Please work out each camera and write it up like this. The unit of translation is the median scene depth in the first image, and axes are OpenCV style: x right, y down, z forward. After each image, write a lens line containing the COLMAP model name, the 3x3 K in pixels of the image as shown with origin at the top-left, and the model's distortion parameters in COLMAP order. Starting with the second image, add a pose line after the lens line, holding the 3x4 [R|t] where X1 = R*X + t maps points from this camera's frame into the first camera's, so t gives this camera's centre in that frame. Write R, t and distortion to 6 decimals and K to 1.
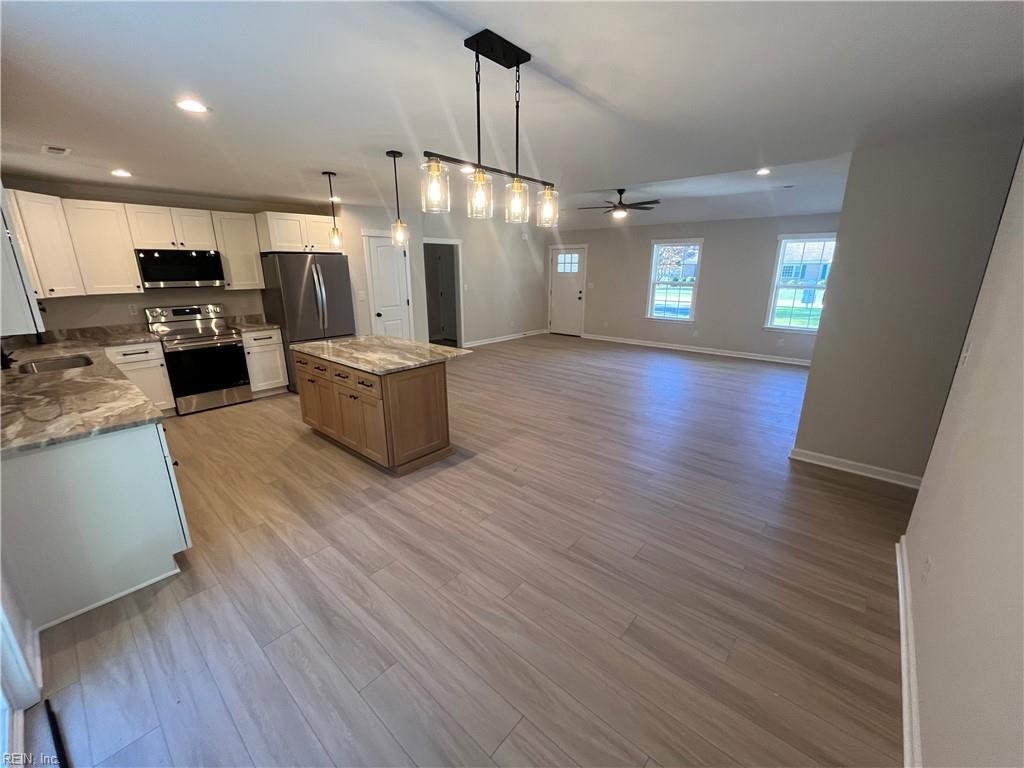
lens RADIAL K [[413.9, 0, 511.2], [0, 413.9, 384.1], [0, 0, 1]] dist [-0.000575, -0.001083]
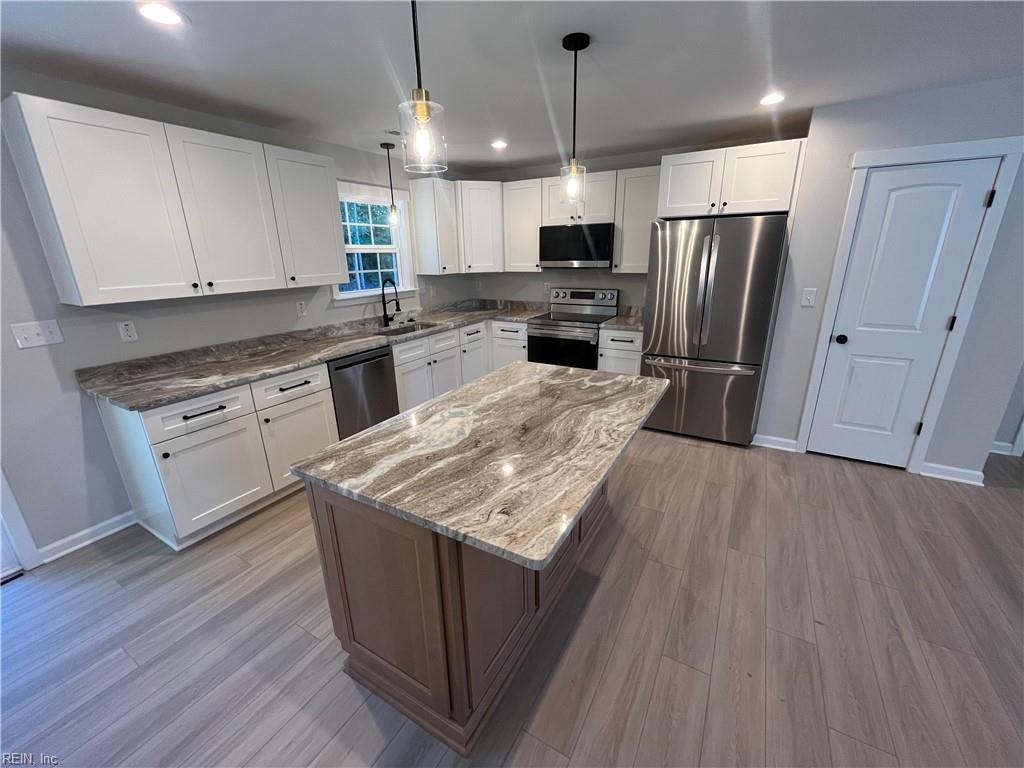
lens RADIAL K [[413.9, 0, 512.5], [0, 413.9, 382.9], [0, 0, 1]] dist [-0.000575, -0.001083]
pose [[0.186349, 0.297607, -0.936325, 0.091767], [-0.247424, 0.936518, 0.248426, -0.194871], [0.950818, 0.185376, 0.248154, 0.714737]]
